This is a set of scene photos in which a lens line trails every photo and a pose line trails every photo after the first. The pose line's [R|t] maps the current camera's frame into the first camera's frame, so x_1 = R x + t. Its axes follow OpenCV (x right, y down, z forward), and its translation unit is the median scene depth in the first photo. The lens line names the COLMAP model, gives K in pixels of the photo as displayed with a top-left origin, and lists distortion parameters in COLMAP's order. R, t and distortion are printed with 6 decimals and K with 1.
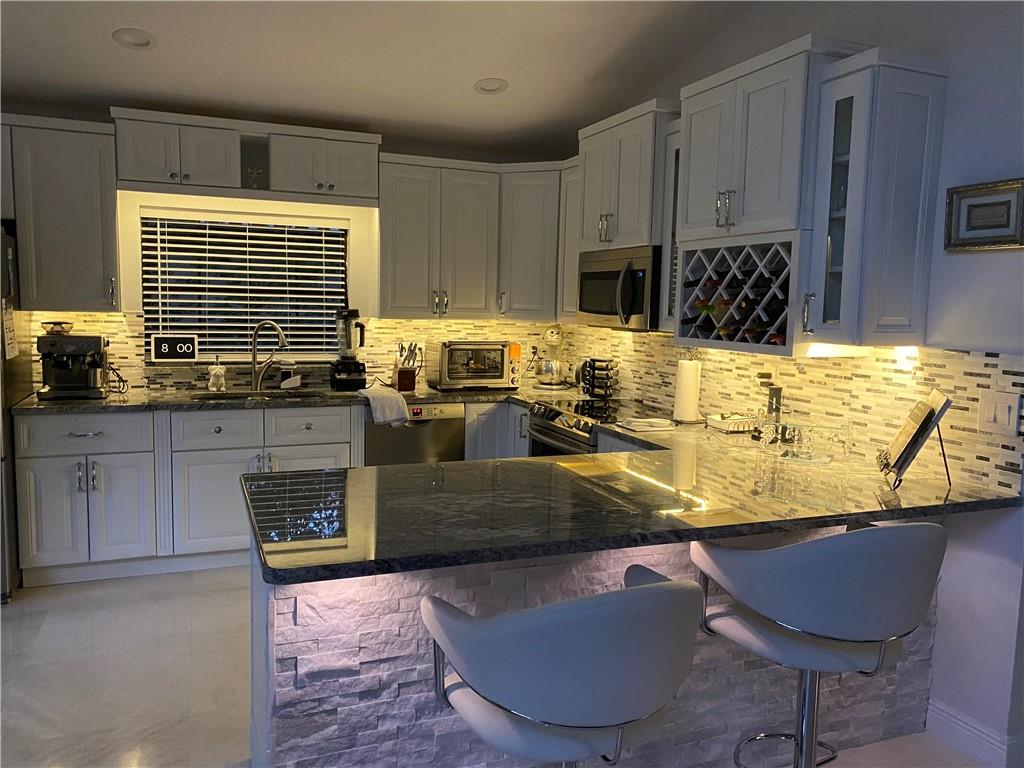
lens RADIAL K [[786.7, 0, 512.1], [0, 786.7, 383.0], [0, 0, 1]] dist [0.046029, -0.054642]
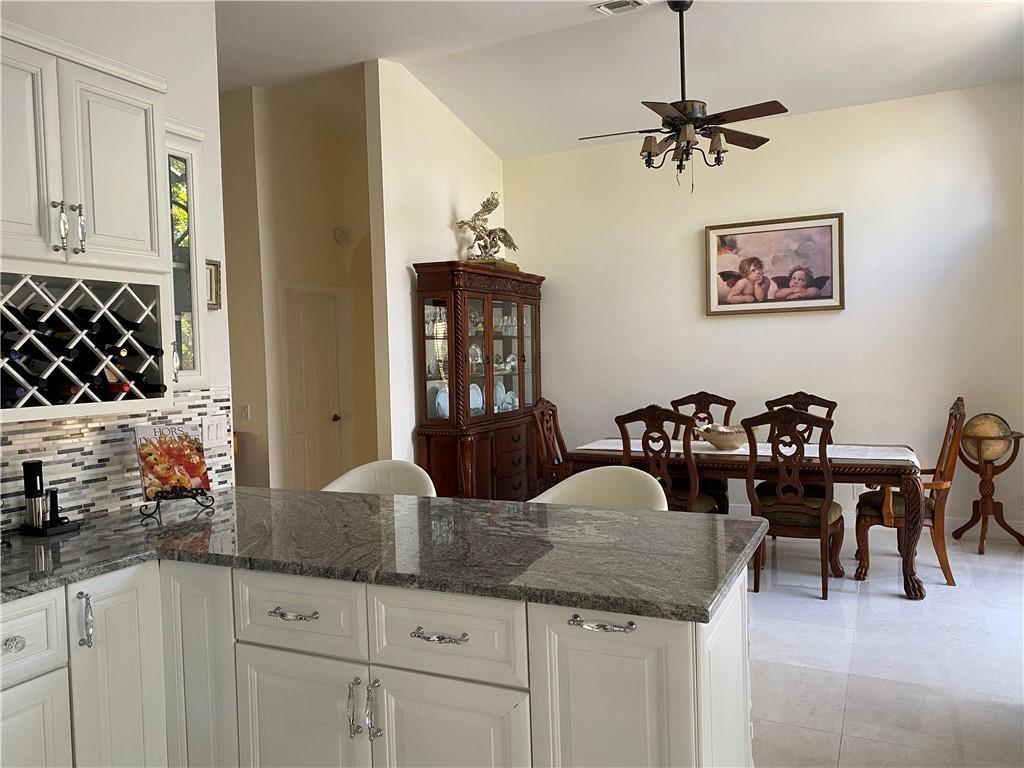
lens RADIAL K [[786.7, 0, 488.3], [0, 786.7, 366.9], [0, 0, 1]] dist [0.046029, -0.054642]
pose [[-0.661475, -0.013352, 0.749848, -0.626512], [0.091173, 0.990994, 0.098074, -0.144032], [-0.744405, 0.133239, -0.654300, 1.370662]]
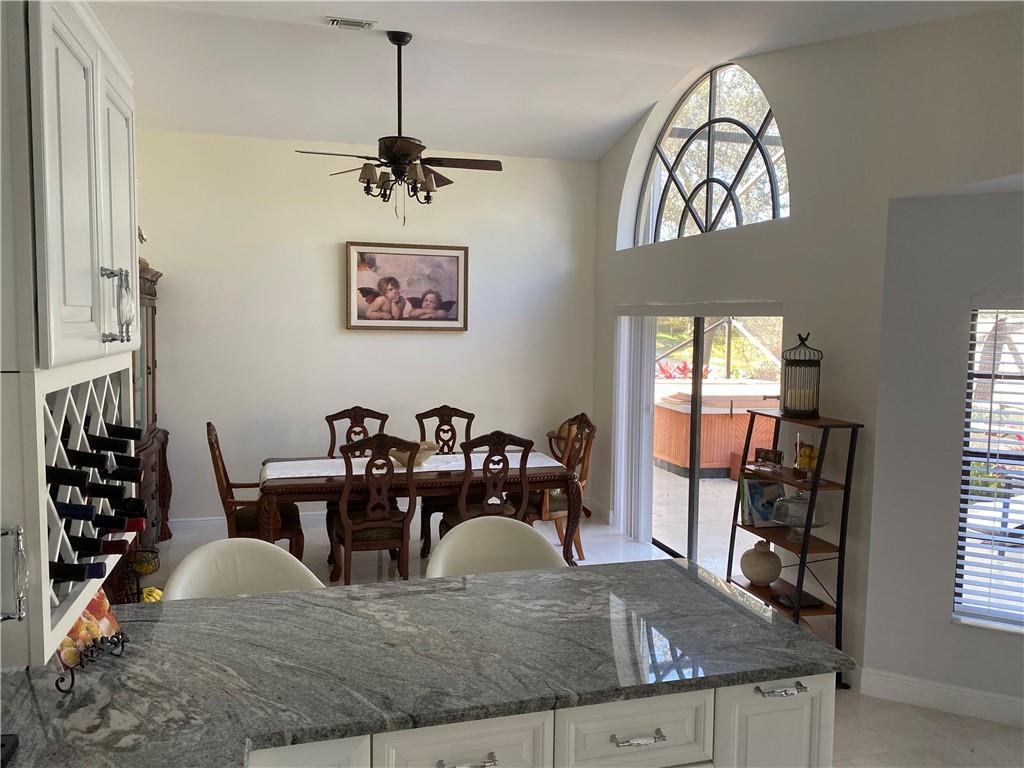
lens RADIAL K [[786.7, 0, 507.3], [0, 786.7, 380.3], [0, 0, 1]] dist [0.046029, -0.054642]
pose [[-0.993137, -0.043371, 0.108615, -0.036527], [-0.022969, 0.982942, 0.182475, -0.305639], [-0.114676, 0.178728, -0.977193, 1.655459]]
